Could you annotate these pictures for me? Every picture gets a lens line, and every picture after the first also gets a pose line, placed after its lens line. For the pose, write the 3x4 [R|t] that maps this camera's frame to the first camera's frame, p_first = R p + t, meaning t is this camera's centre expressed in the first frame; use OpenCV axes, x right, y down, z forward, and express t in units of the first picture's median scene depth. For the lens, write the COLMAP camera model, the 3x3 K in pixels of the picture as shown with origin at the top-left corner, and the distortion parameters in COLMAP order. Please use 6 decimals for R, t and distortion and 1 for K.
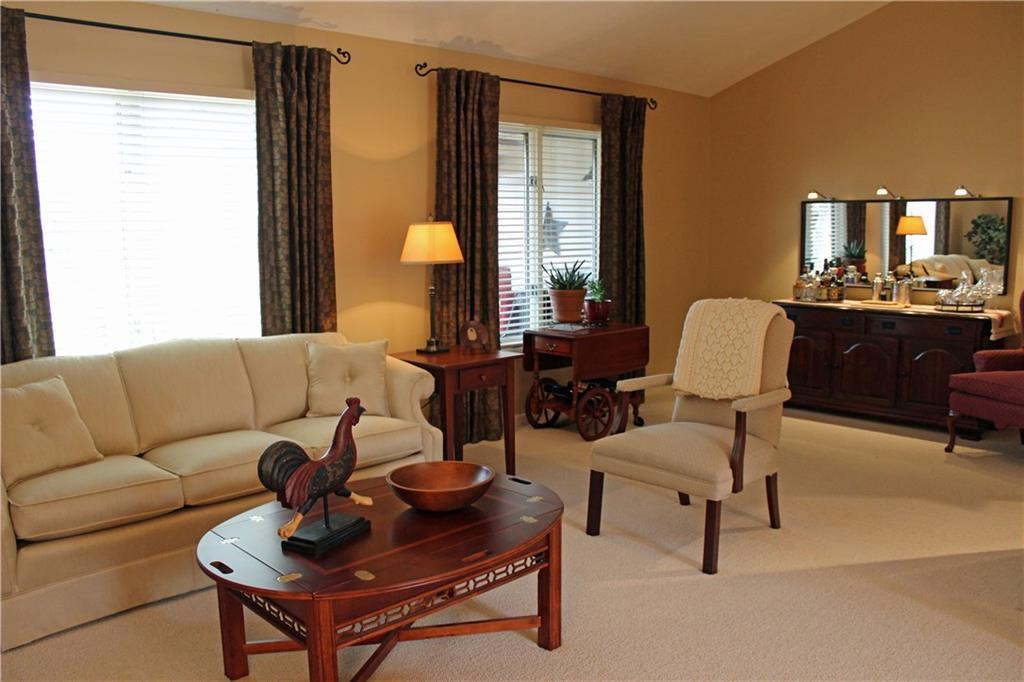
lens RADIAL K [[837.4, 0, 505.5], [0, 837.4, 346.8], [0, 0, 1]] dist [-0.174894, 0.152412]
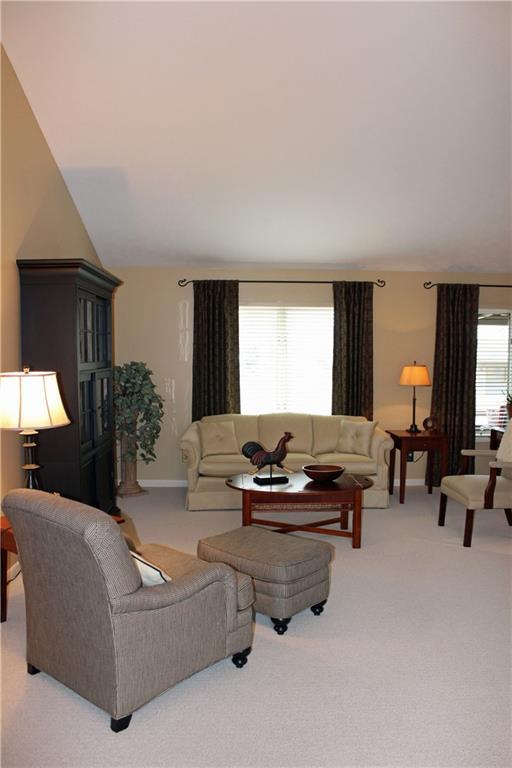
lens RADIAL K [[628.1, 0, 256.0], [0, 628.1, 384.0], [0, 0, 1]] dist [-0.174894, 0.152412]
pose [[0.750440, 0.044958, -0.659408, 0.635929], [-0.108266, 0.992569, -0.055539, 0.018090], [0.652011, 0.113071, 0.749731, -0.365091]]
